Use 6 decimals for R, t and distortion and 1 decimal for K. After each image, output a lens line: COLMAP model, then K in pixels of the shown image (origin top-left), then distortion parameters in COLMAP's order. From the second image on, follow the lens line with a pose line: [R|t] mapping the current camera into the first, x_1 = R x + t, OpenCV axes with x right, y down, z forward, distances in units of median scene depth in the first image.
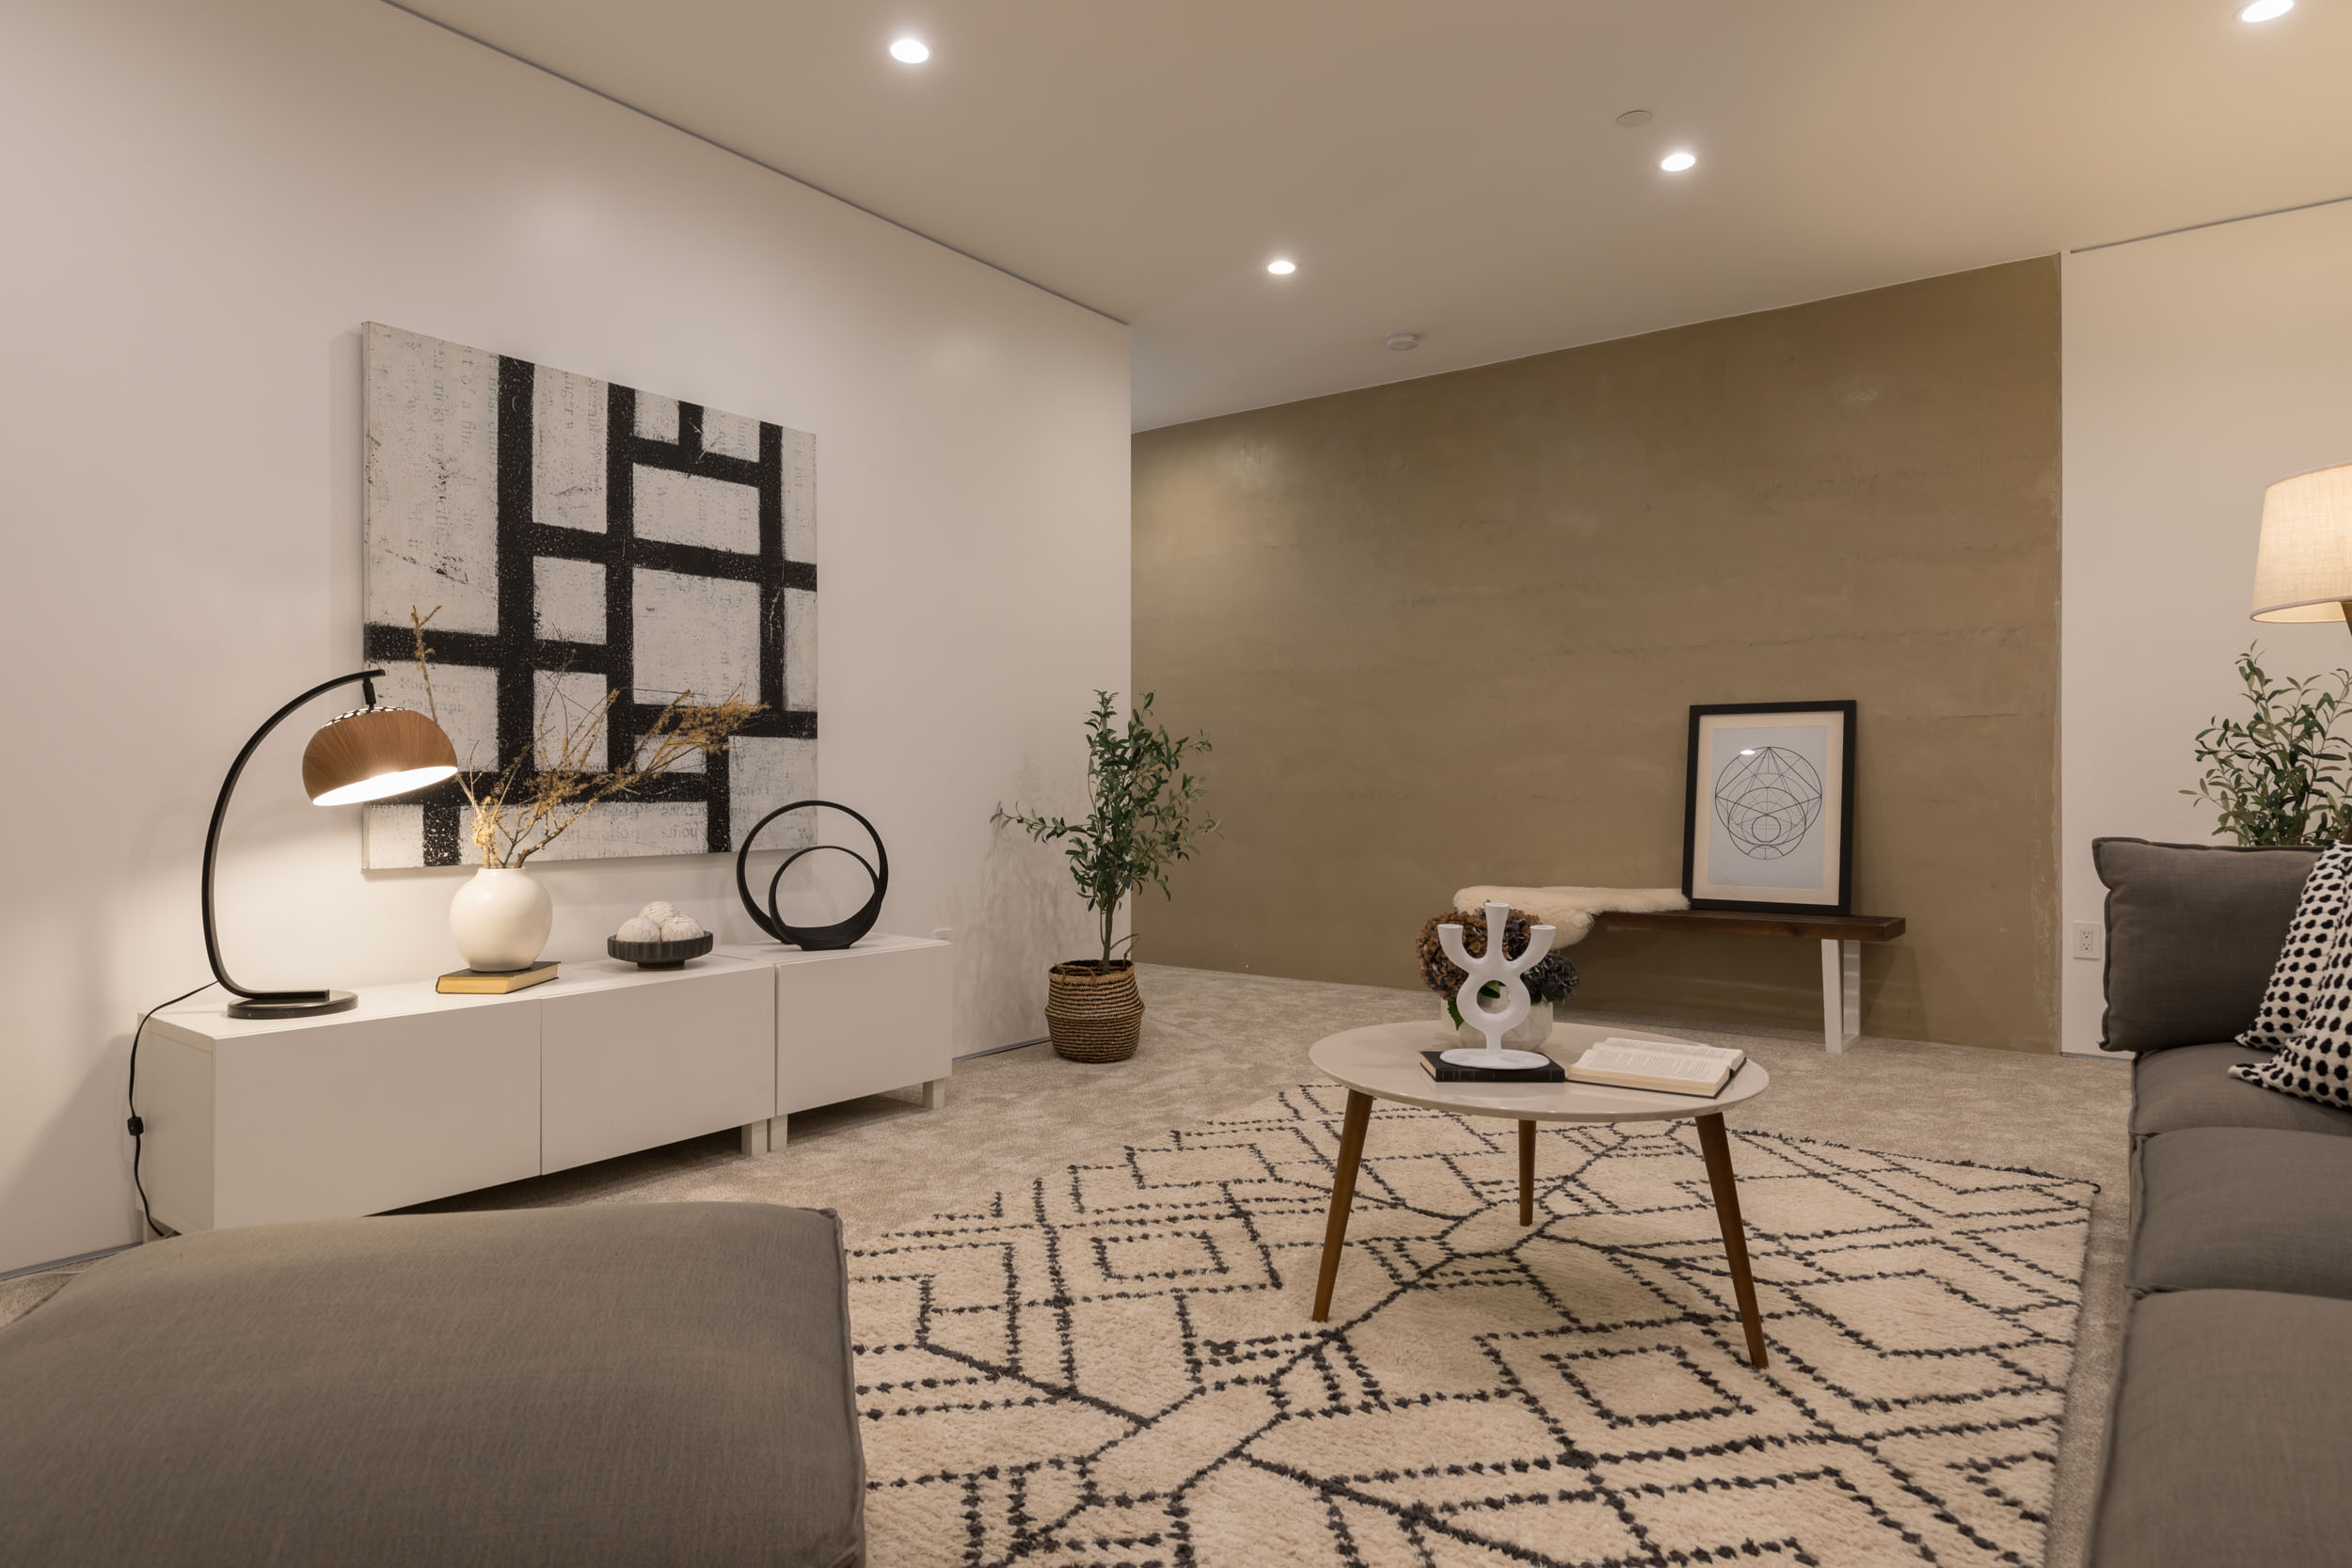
lens RADIAL K [[1353.6, 0, 1188.0], [0, 1353.6, 738.2], [0, 0, 1]] dist [-0.002518, -0.000109]
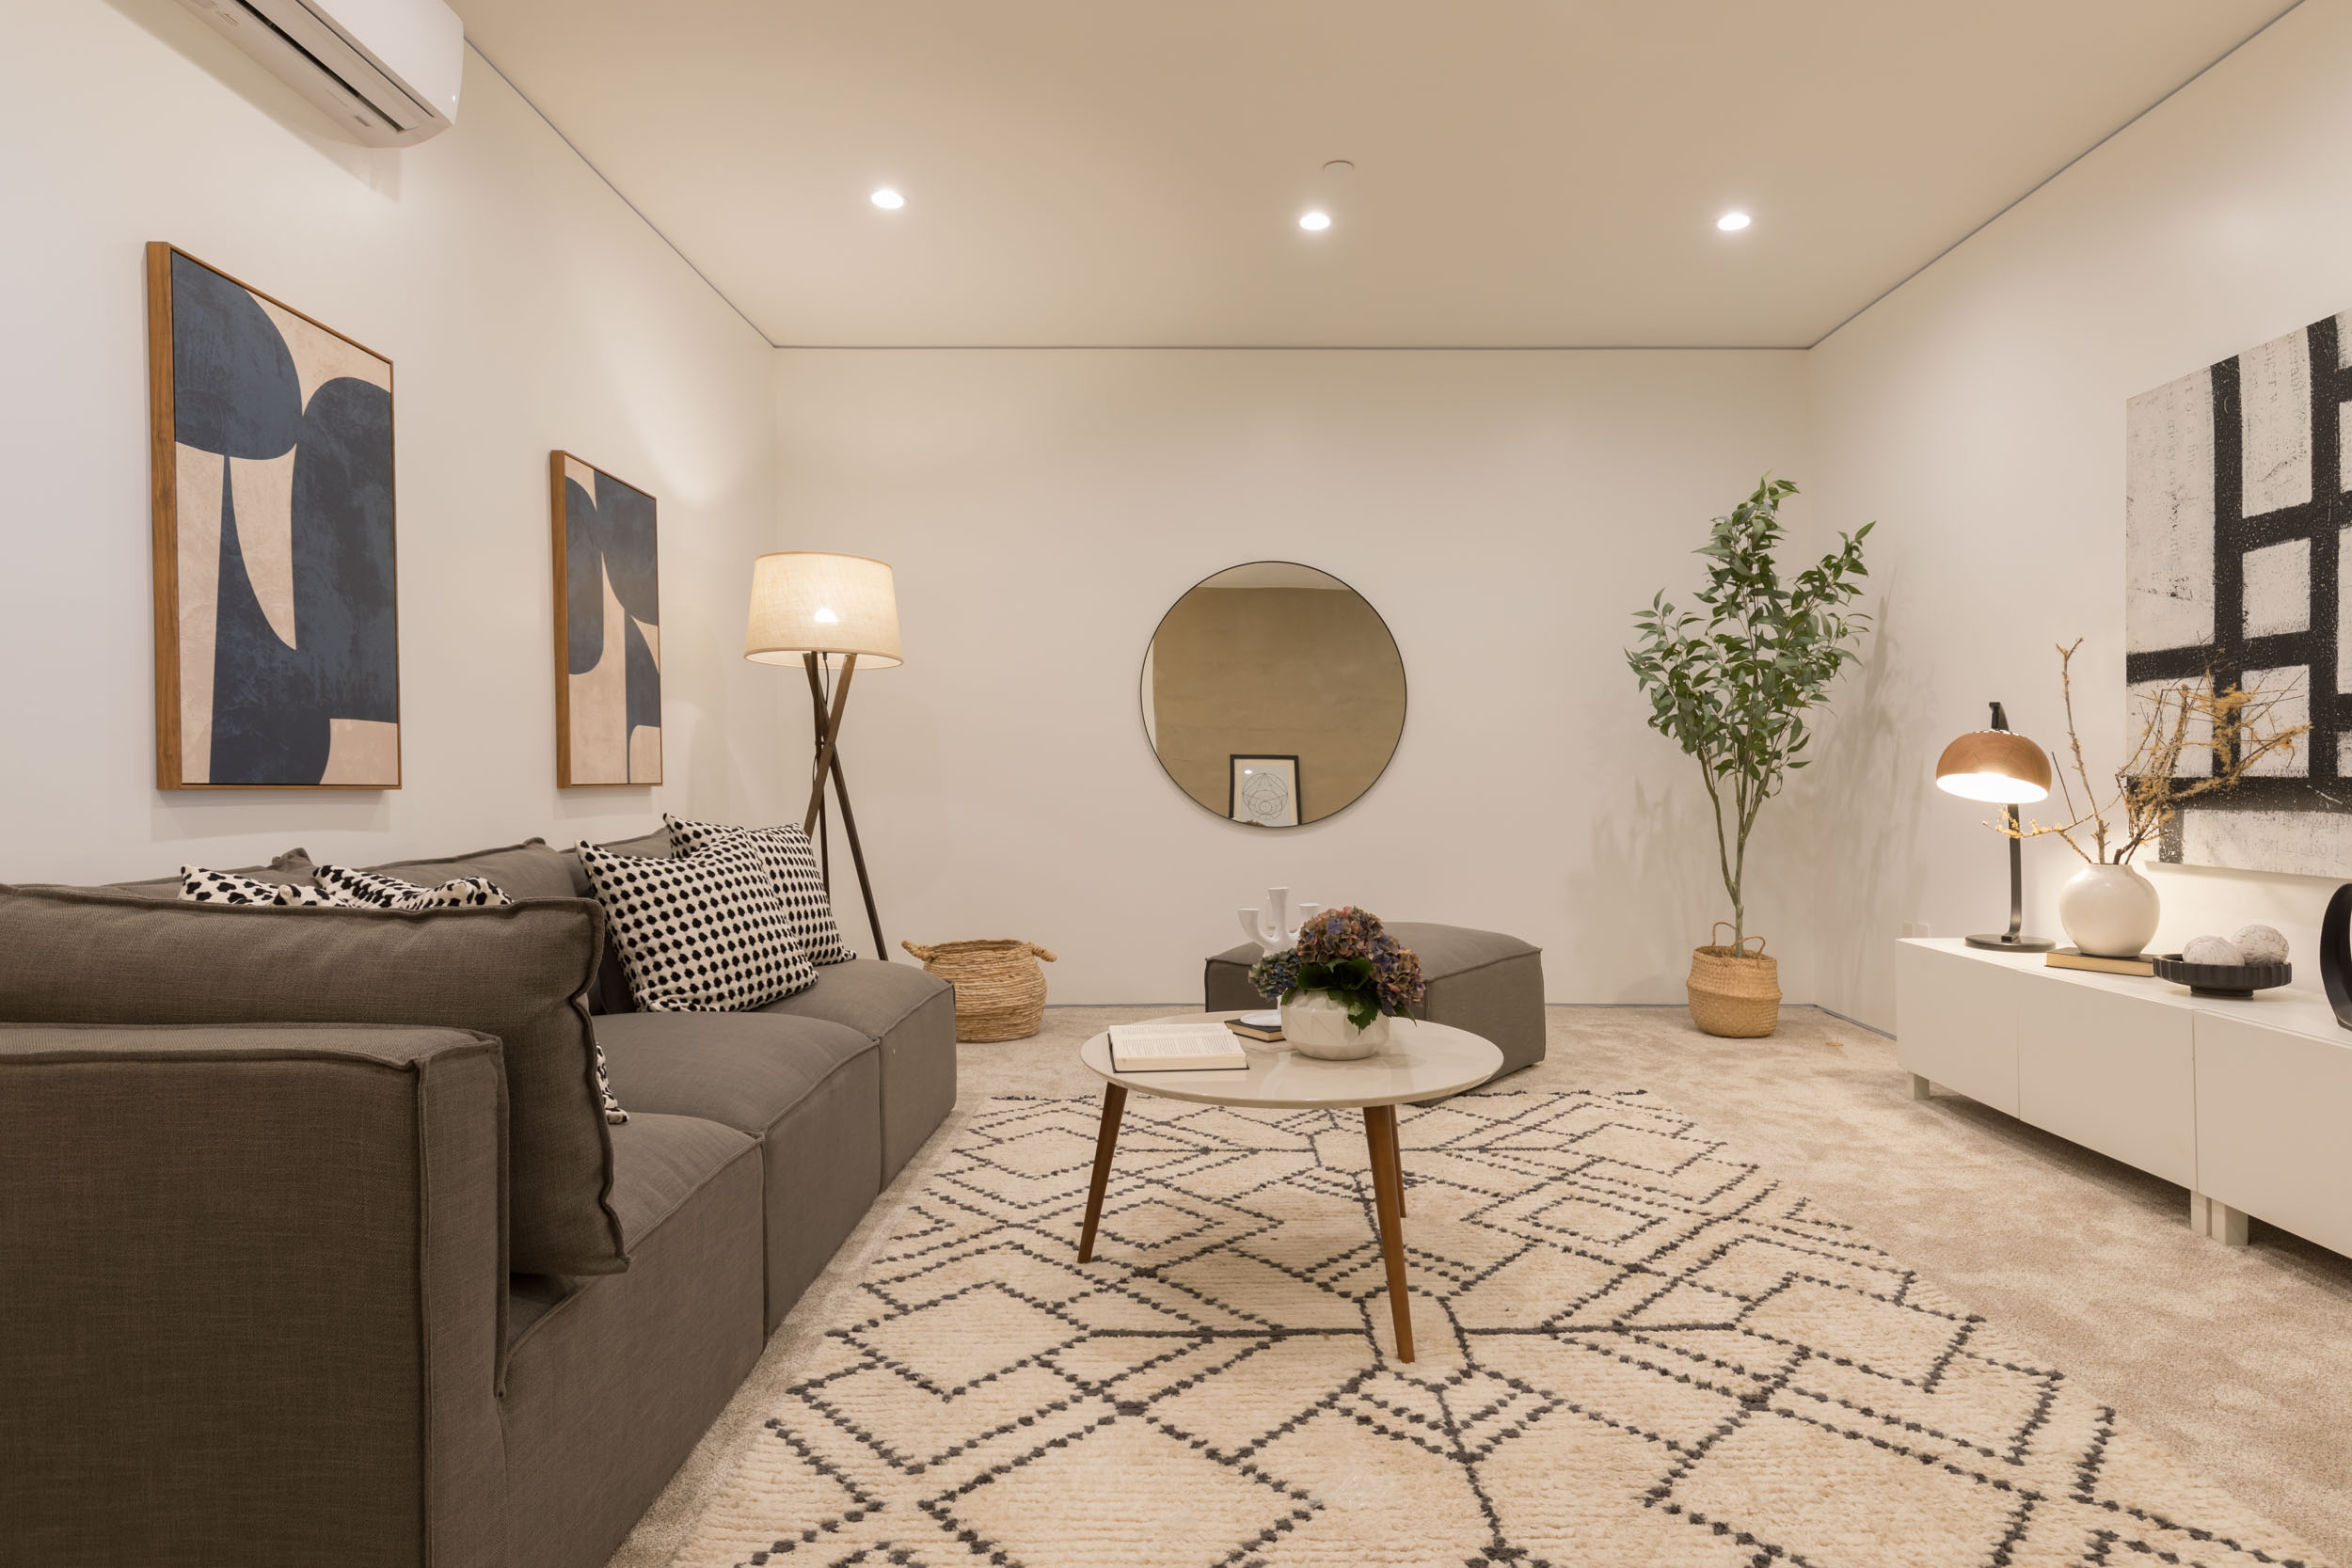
lens RADIAL K [[1296.8, 0, 1183.4], [0, 1296.8, 793.1], [0, 0, 1]] dist [0.000351, 0.000409]
pose [[-0.817667, 0.003825, -0.575678, 0.669321], [0.014441, 0.999800, -0.013869, 0.038278], [0.575510, -0.019654, -0.817559, 1.321959]]
